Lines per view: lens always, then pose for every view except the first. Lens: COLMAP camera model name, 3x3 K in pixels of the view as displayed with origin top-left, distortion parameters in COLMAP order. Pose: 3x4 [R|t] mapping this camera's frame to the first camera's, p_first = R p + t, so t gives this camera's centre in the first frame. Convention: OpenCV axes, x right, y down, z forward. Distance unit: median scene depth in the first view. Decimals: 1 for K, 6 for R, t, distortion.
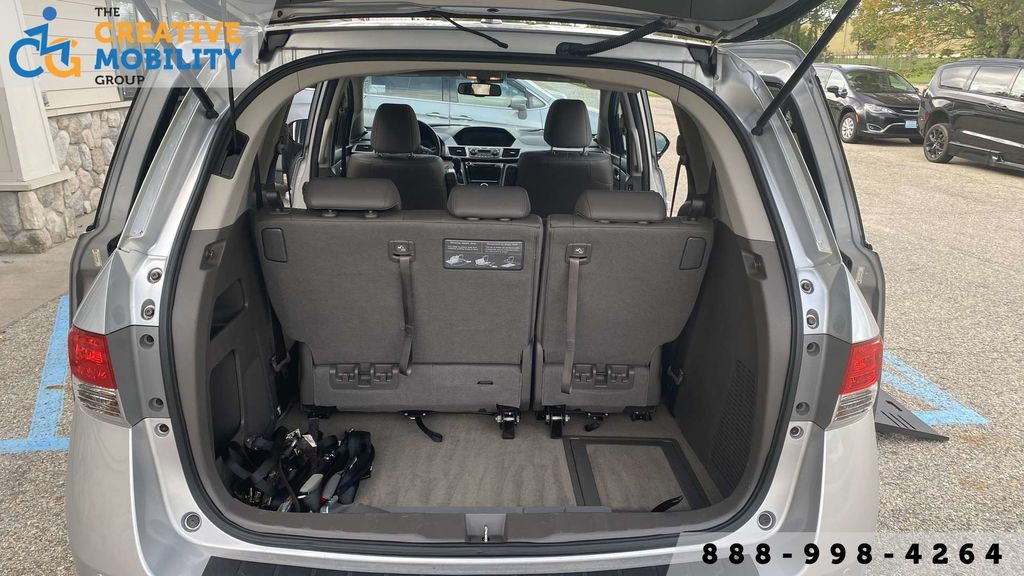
lens RADIAL K [[787.9, 0, 523.5], [0, 787.9, 286.6], [0, 0, 1]] dist [0.002204, 0.000217]
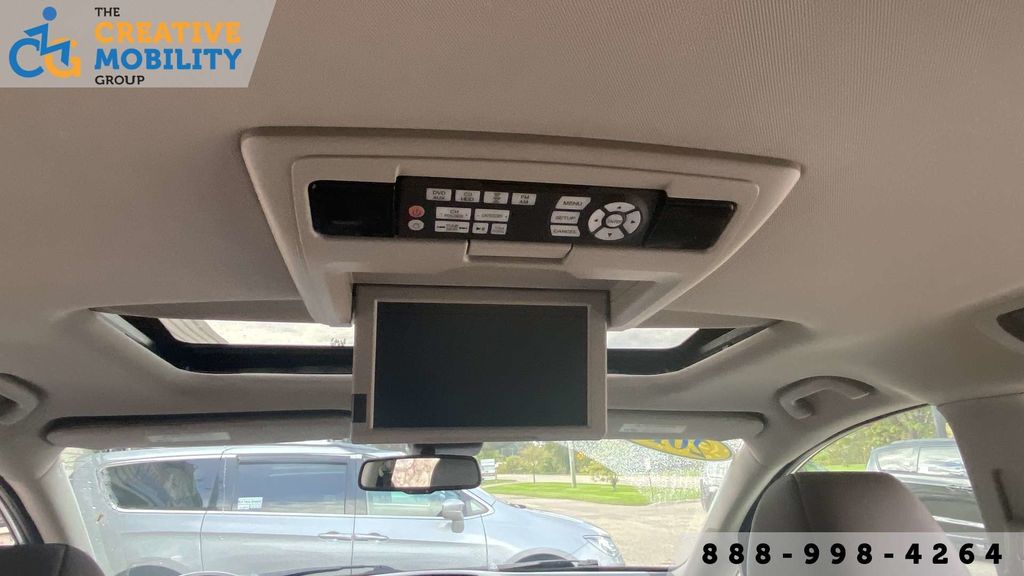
lens RADIAL K [[693.4, 0, 518.4], [0, 693.4, 286.4], [0, 0, 1]] dist [0.100901, -0.140520]
pose [[0.991731, -0.012635, 0.127712, -0.028890], [0.076147, 0.858972, -0.506328, -0.089281], [-0.103303, 0.511866, 0.852831, 0.384623]]
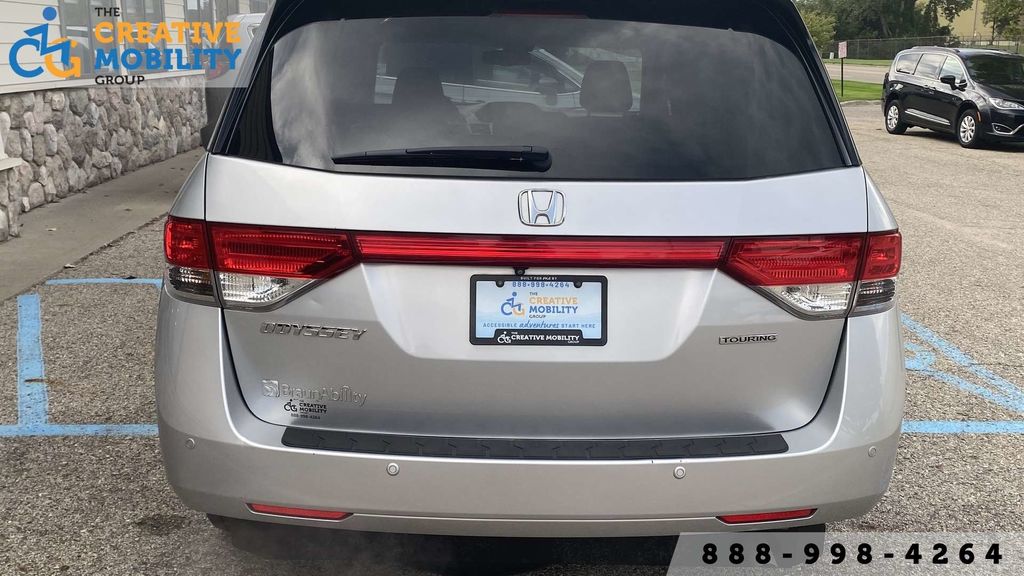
lens RADIAL K [[1063.7, 0, 512.0], [0, 1063.7, 288.0], [0, 0, 1]] dist [-0.013051, -0.012774]
pose [[0.999522, 0.013747, -0.027707, -0.010042], [-0.015209, 0.998465, -0.053266, 0.040265], [0.026932, 0.053662, 0.998196, -0.099156]]
